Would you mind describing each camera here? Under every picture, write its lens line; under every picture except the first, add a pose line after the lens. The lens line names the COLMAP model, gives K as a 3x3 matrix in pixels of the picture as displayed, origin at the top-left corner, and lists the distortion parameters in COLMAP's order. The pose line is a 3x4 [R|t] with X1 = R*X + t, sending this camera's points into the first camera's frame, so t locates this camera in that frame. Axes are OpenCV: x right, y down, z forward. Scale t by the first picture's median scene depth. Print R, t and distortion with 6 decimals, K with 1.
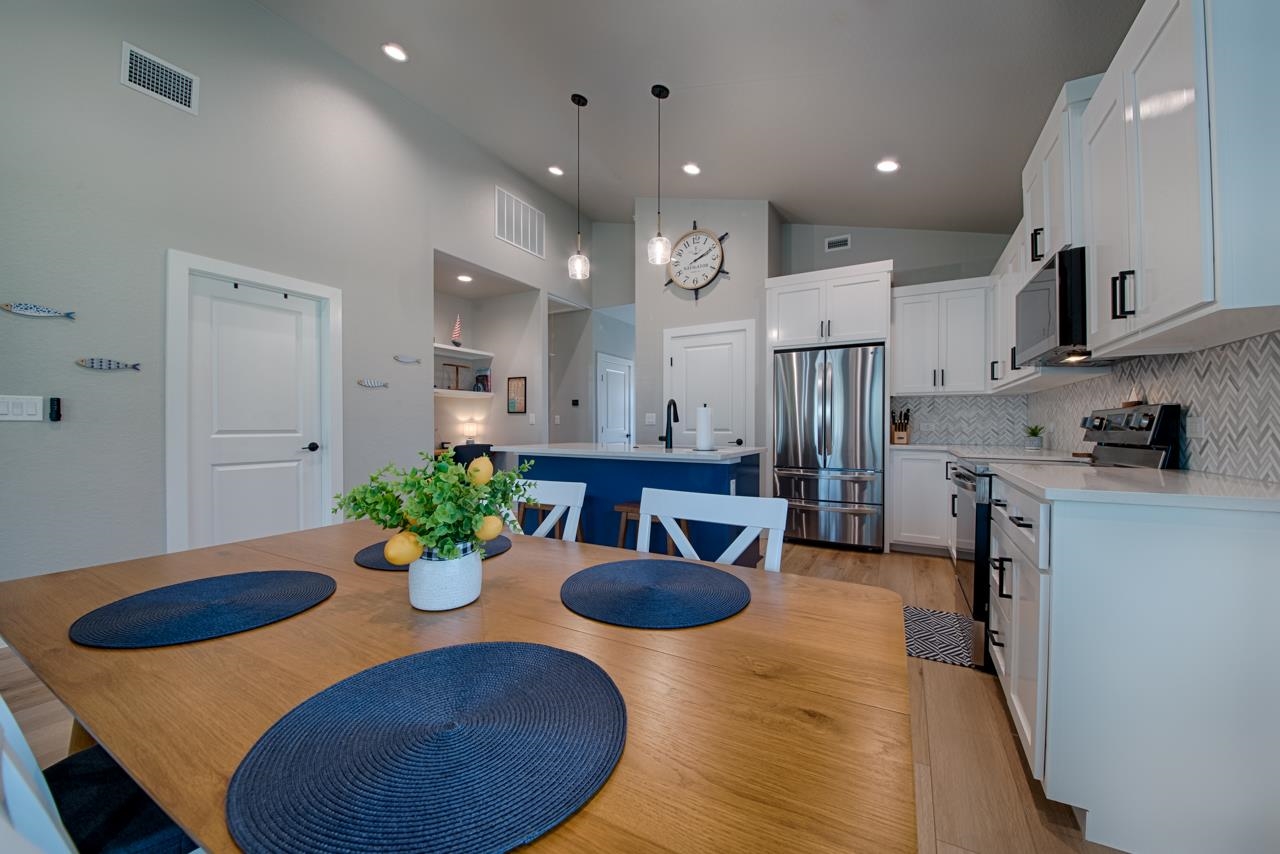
lens RADIAL K [[471.6, 0, 651.7], [0, 471.6, 423.9], [0, 0, 1]] dist [-0.000775, -0.000148]
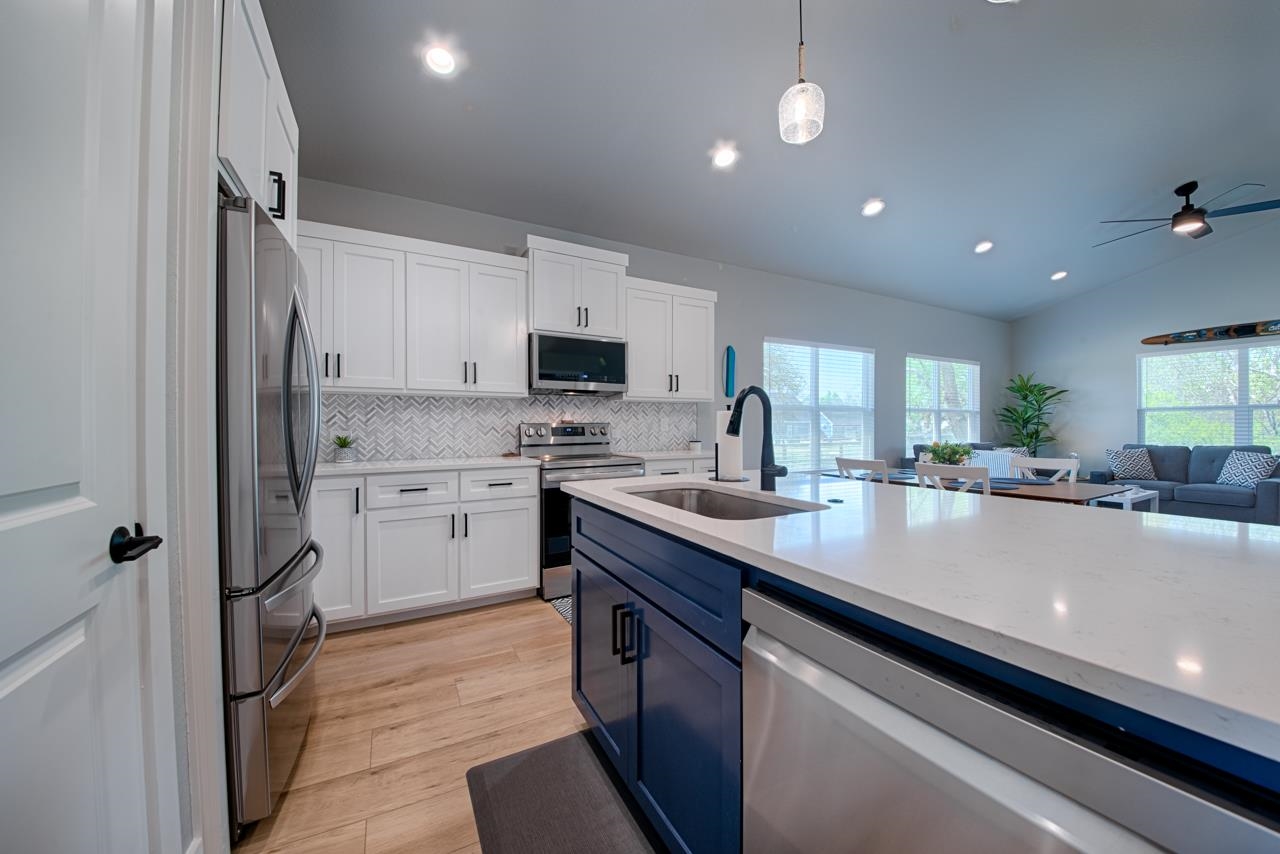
lens RADIAL K [[471.6, 0, 642.2], [0, 471.6, 429.1], [0, 0, 1]] dist [-0.000775, -0.000148]
pose [[-0.835178, -0.001734, 0.549977, -0.101149], [-0.001219, 0.999998, 0.001301, 0.000136], [-0.549978, 0.000417, -0.835179, 1.364053]]
